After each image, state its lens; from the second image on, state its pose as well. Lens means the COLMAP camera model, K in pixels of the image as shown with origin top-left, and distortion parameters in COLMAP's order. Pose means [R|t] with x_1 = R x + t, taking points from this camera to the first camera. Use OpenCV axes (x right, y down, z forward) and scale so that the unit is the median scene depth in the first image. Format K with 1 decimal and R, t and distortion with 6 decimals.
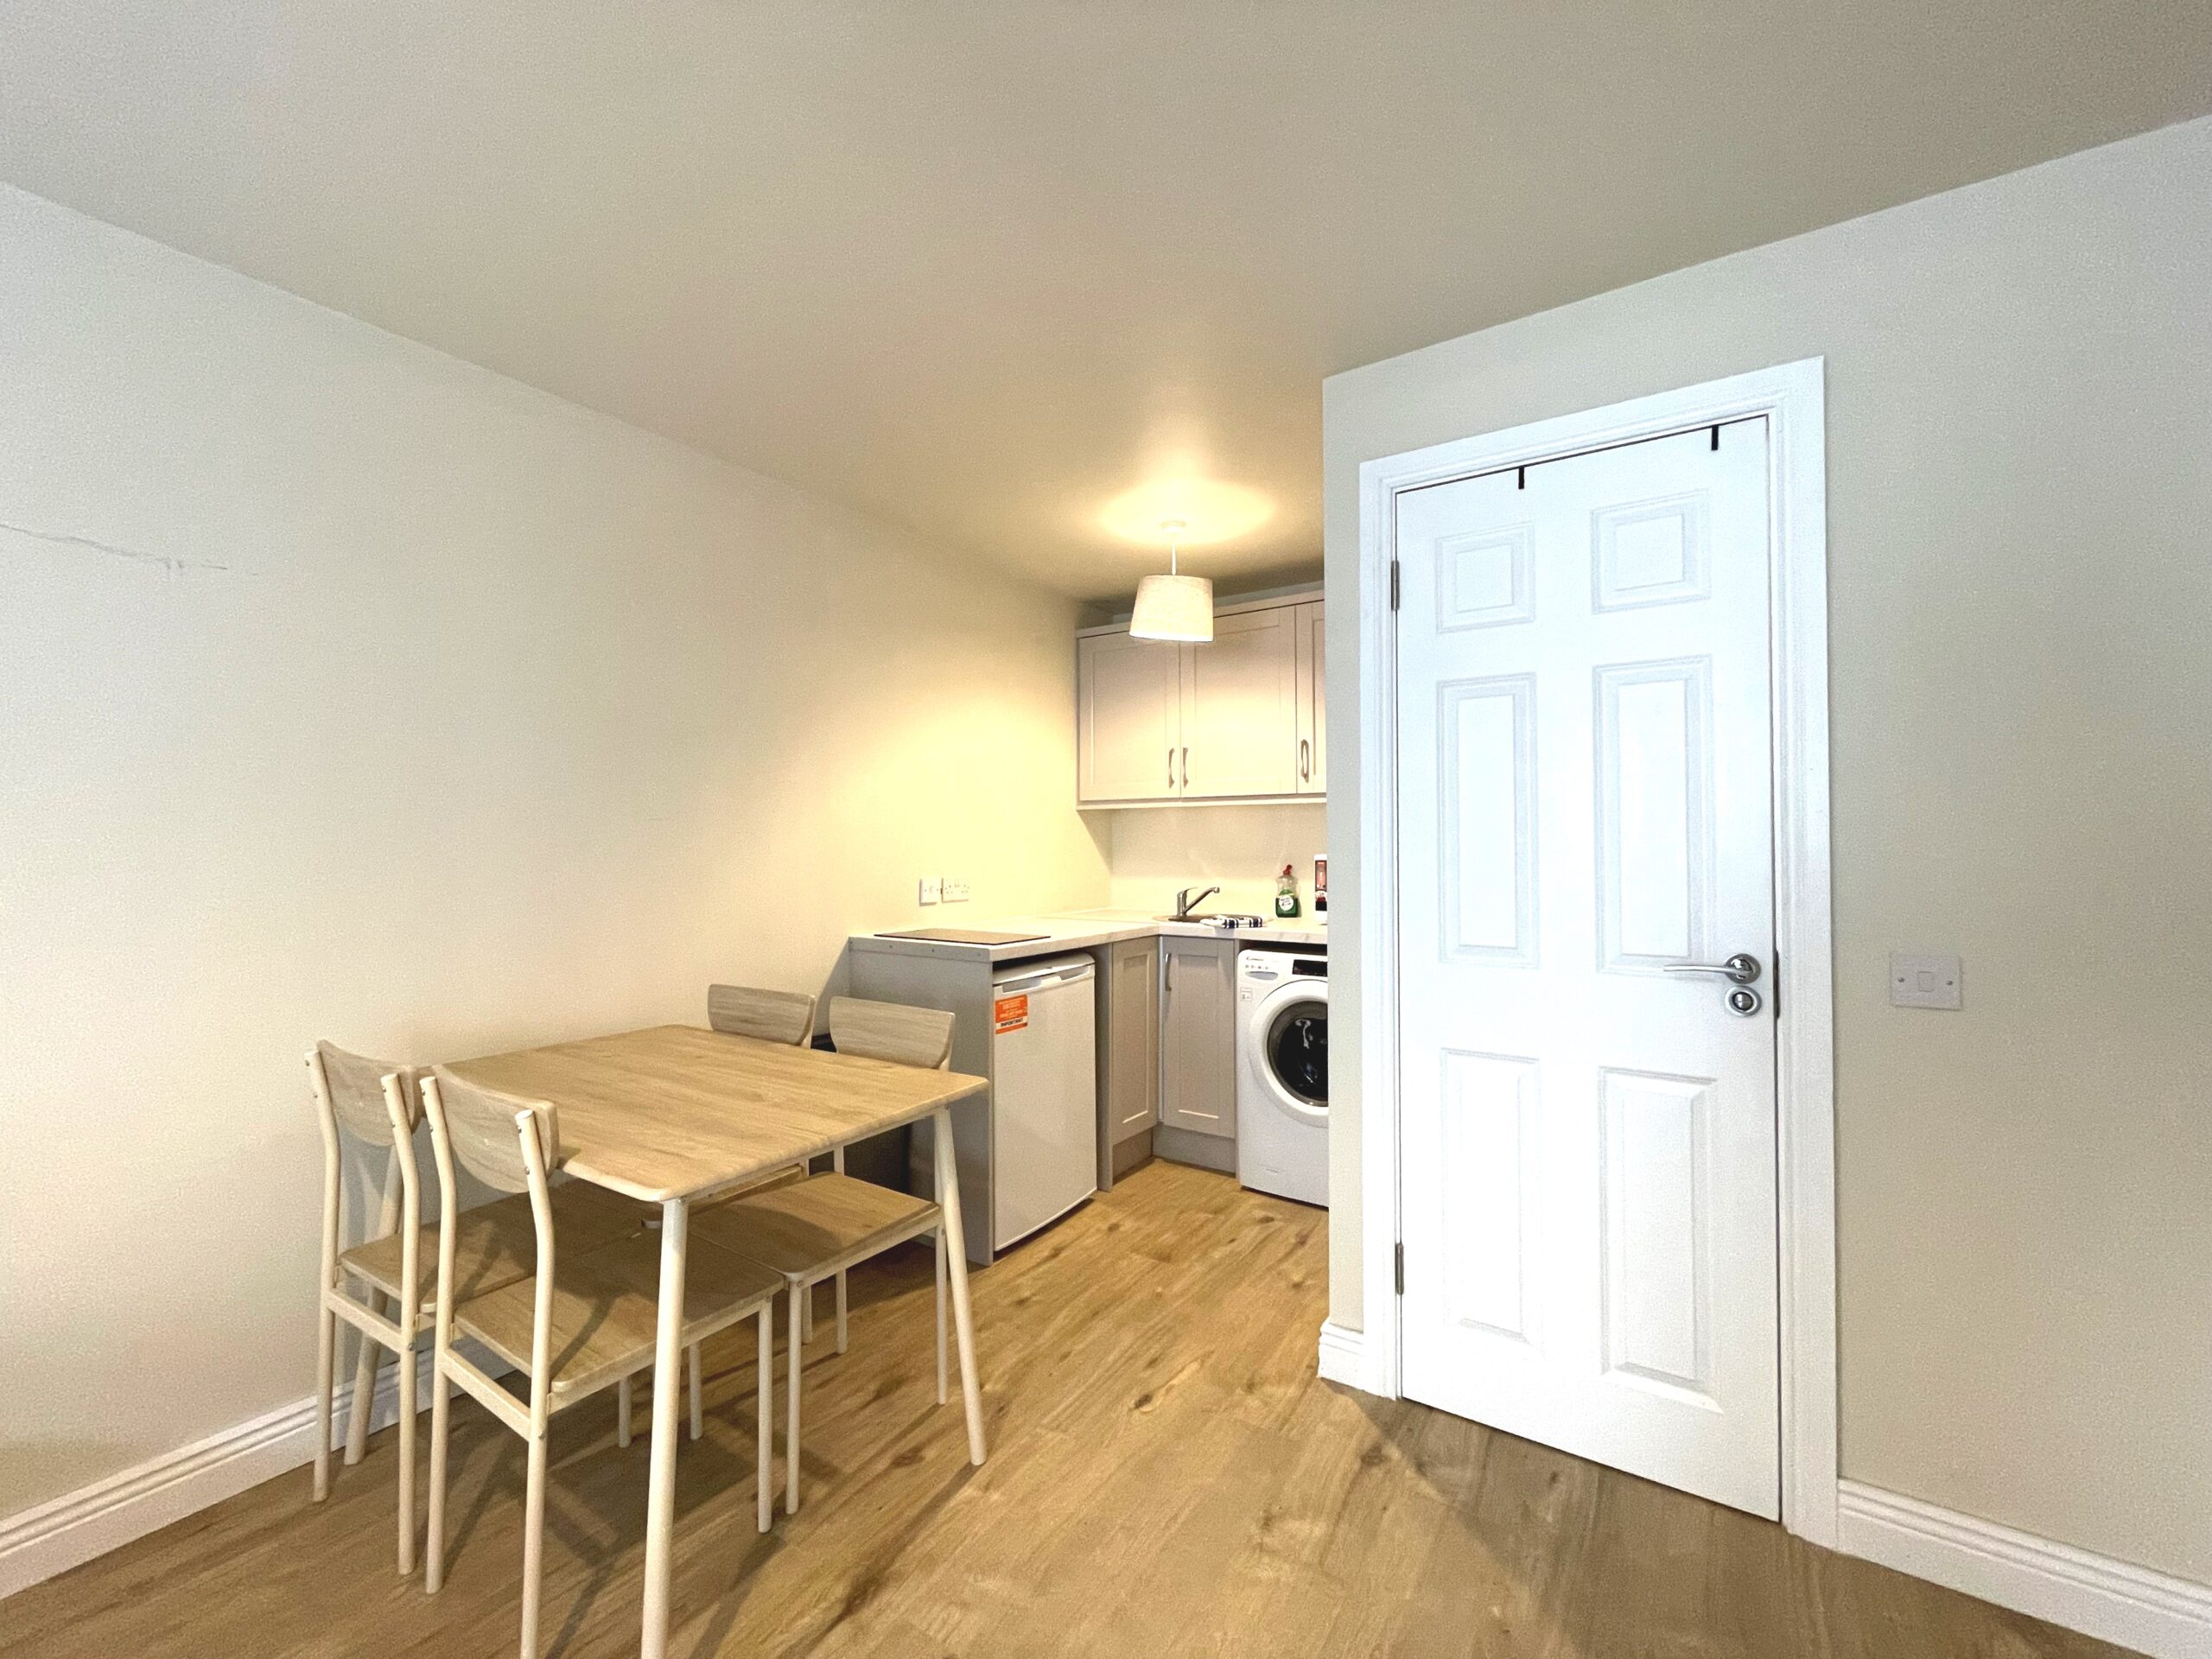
lens RADIAL K [[894.9, 0, 1108.9], [0, 894.9, 829.0], [0, 0, 1]] dist [-0.003334, 0.000341]
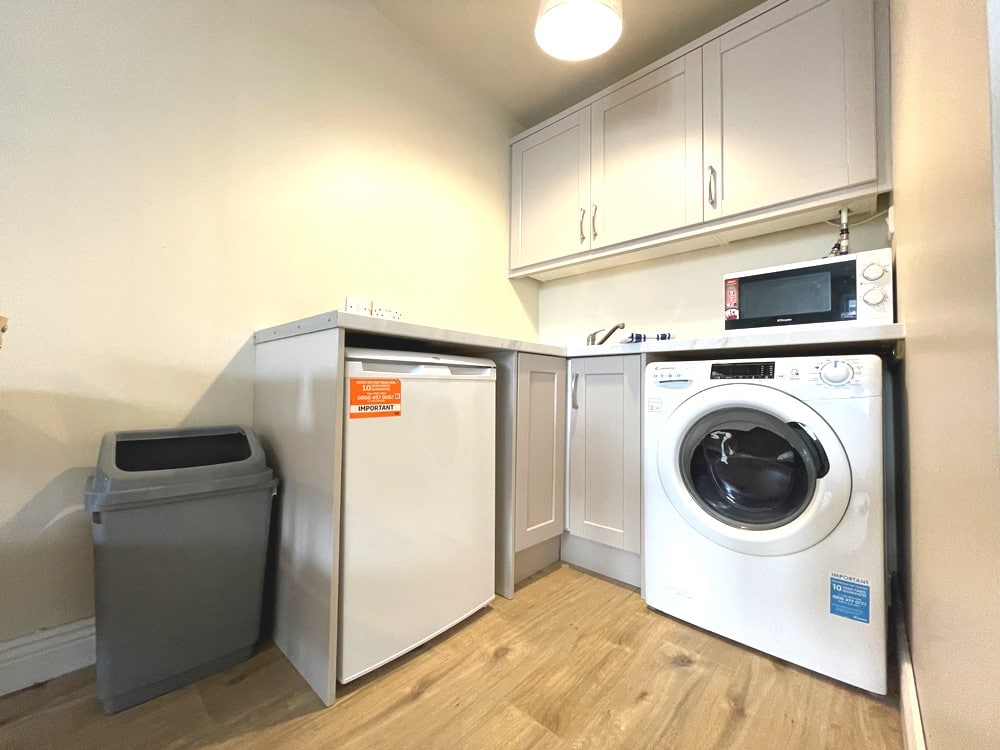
lens RADIAL K [[404.6, 0, 497.9], [0, 404.6, 373.9], [0, 0, 1]] dist [-0.003334, 0.000341]
pose [[0.985689, 0.008837, -0.168343, 0.061910], [-0.012306, 0.999733, -0.019573, 0.166028], [0.168125, 0.021364, 0.985534, 0.557923]]
